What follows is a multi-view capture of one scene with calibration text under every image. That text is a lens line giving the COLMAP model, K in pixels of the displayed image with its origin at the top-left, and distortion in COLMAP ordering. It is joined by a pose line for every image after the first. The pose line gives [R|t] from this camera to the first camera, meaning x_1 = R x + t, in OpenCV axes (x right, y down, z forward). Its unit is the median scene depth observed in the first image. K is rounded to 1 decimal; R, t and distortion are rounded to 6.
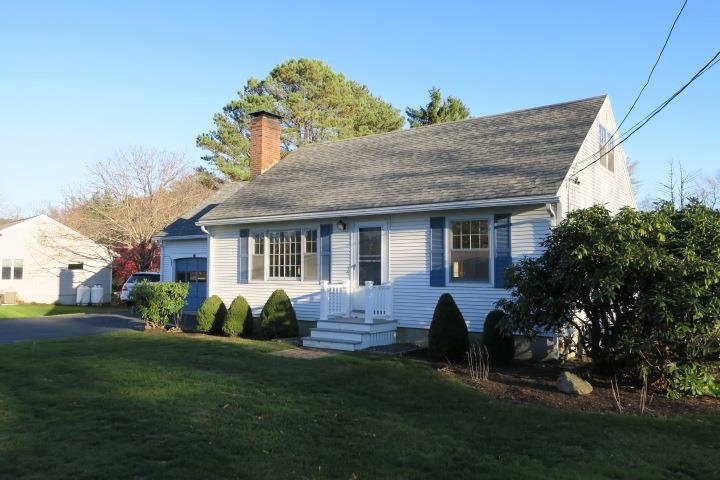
lens RADIAL K [[566.7, 0, 360.0], [0, 566.7, 240.0], [0, 0, 1]] dist [-0.035560, 0.003303]
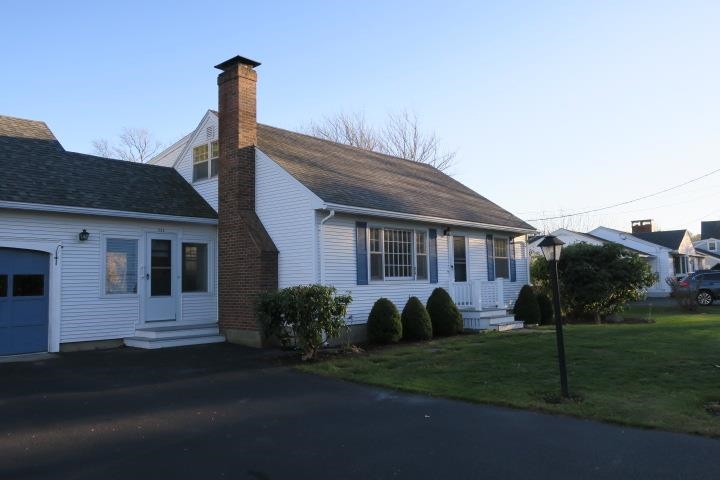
lens RADIAL K [[566.7, 0, 360.0], [0, 566.7, 240.0], [0, 0, 1]] dist [-0.035560, 0.003303]
pose [[0.104717, 0.062877, 0.992512, -1.120362], [-0.042377, 0.997375, -0.058714, 0.063349], [-0.993599, -0.035911, 0.107107, 0.989817]]
